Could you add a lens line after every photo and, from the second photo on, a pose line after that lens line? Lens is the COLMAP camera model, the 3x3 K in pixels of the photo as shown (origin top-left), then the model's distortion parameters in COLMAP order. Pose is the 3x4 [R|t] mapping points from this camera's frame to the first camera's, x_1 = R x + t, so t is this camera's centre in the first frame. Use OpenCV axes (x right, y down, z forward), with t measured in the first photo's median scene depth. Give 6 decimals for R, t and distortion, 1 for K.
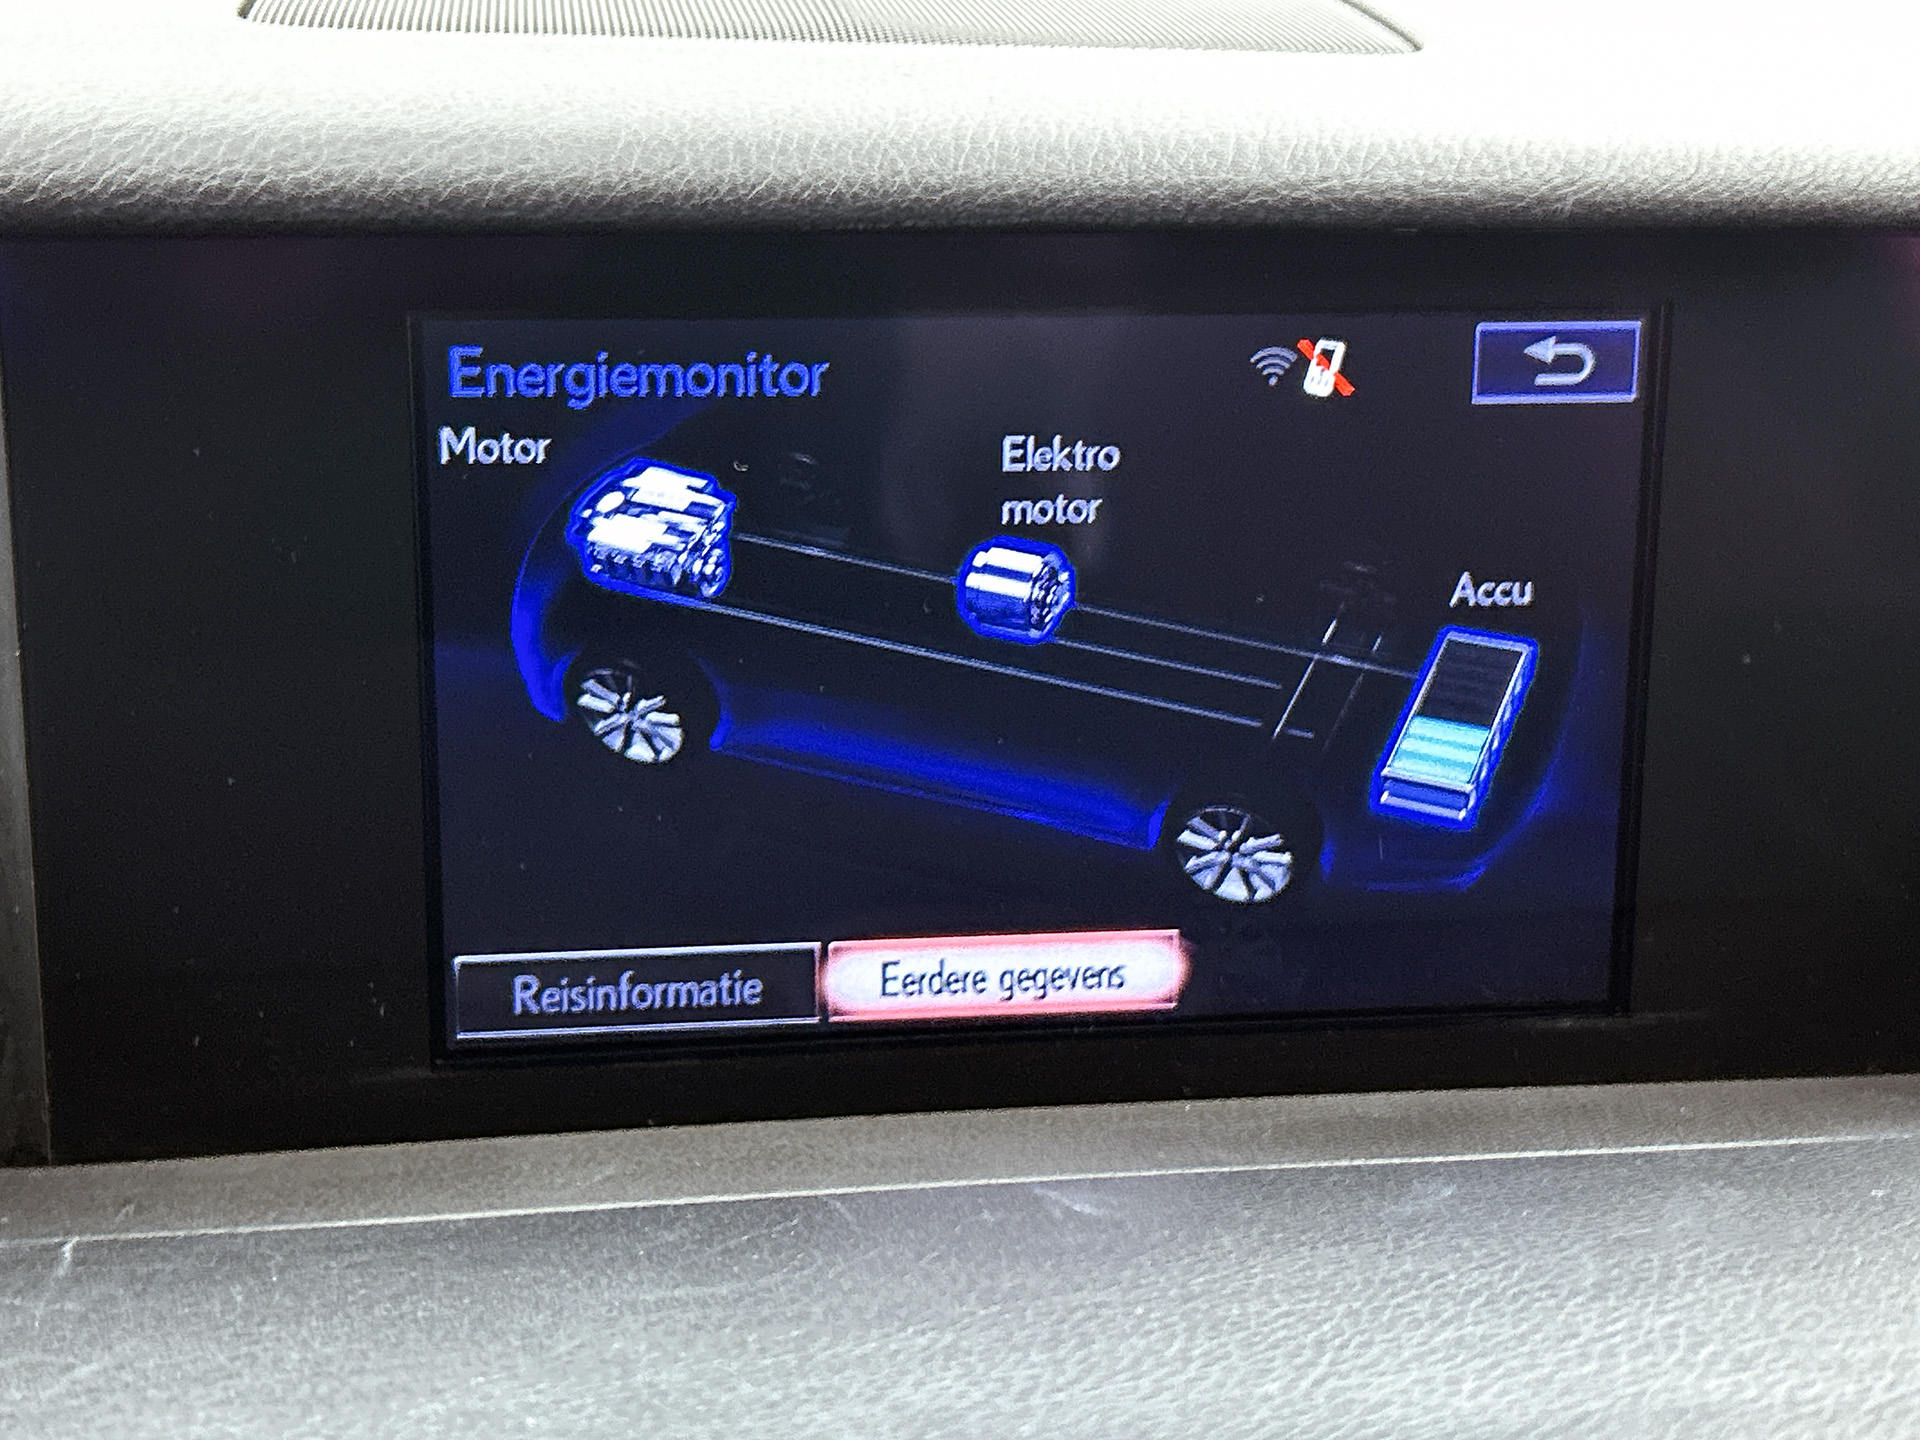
lens RADIAL K [[2749.5, 0, 948.6], [0, 2749.5, 679.2], [0, 0, 1]] dist [0.244821, -0.768668]
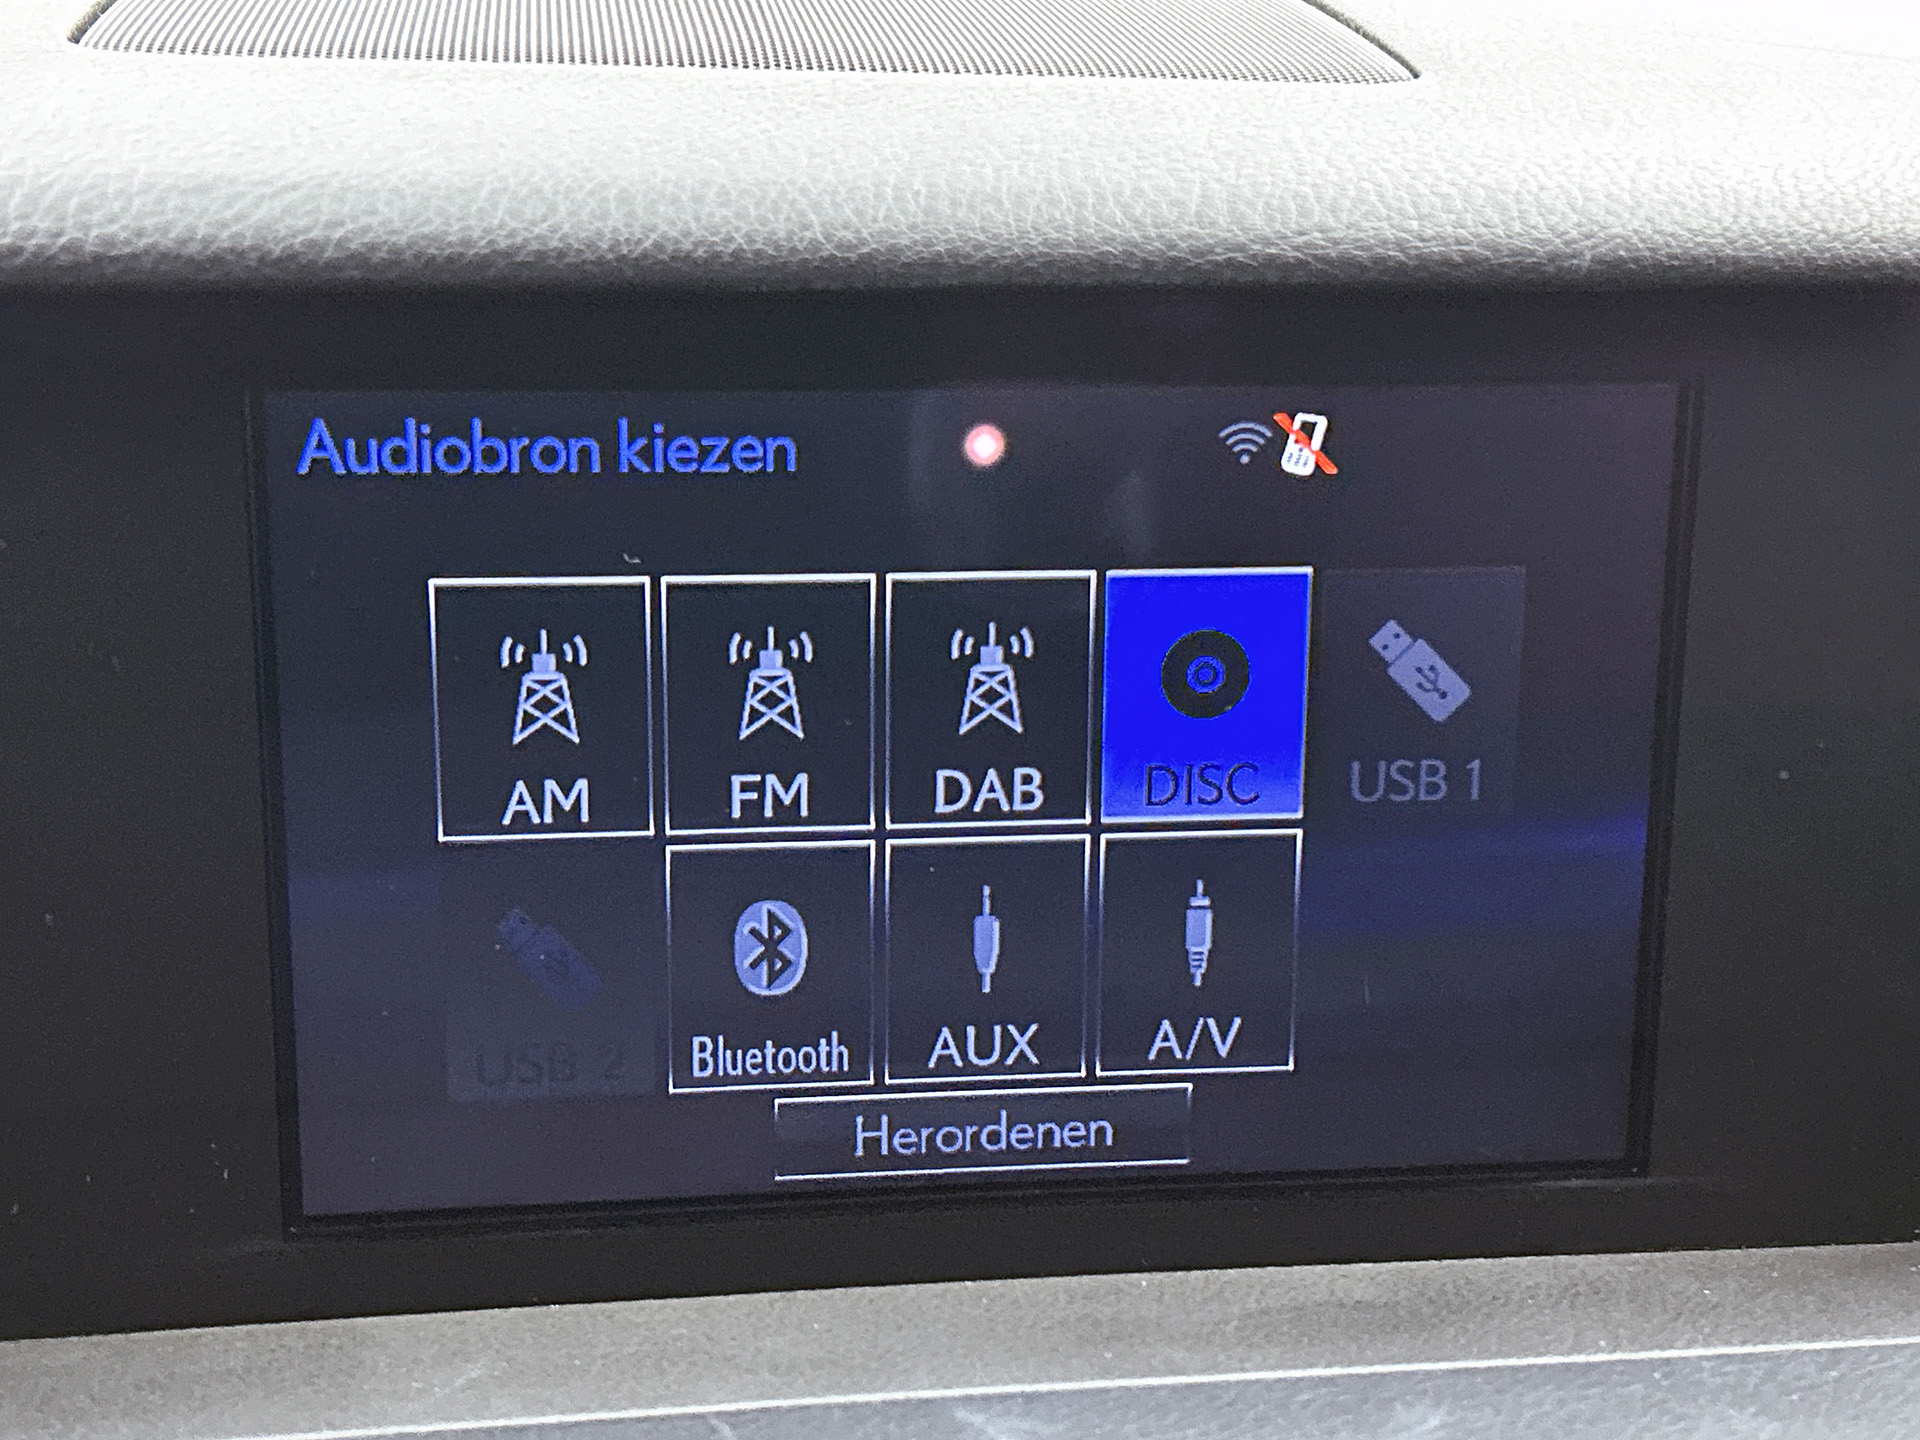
lens RADIAL K [[2761.0, 0, 932.4], [0, 2761.0, 732.3], [0, 0, 1]] dist [0.248070, -0.784601]
pose [[0.999939, 0.003767, -0.010400, 0.031265], [-0.003509, 0.999689, 0.024672, -0.048241], [0.010489, -0.024634, 0.999642, 0.133584]]
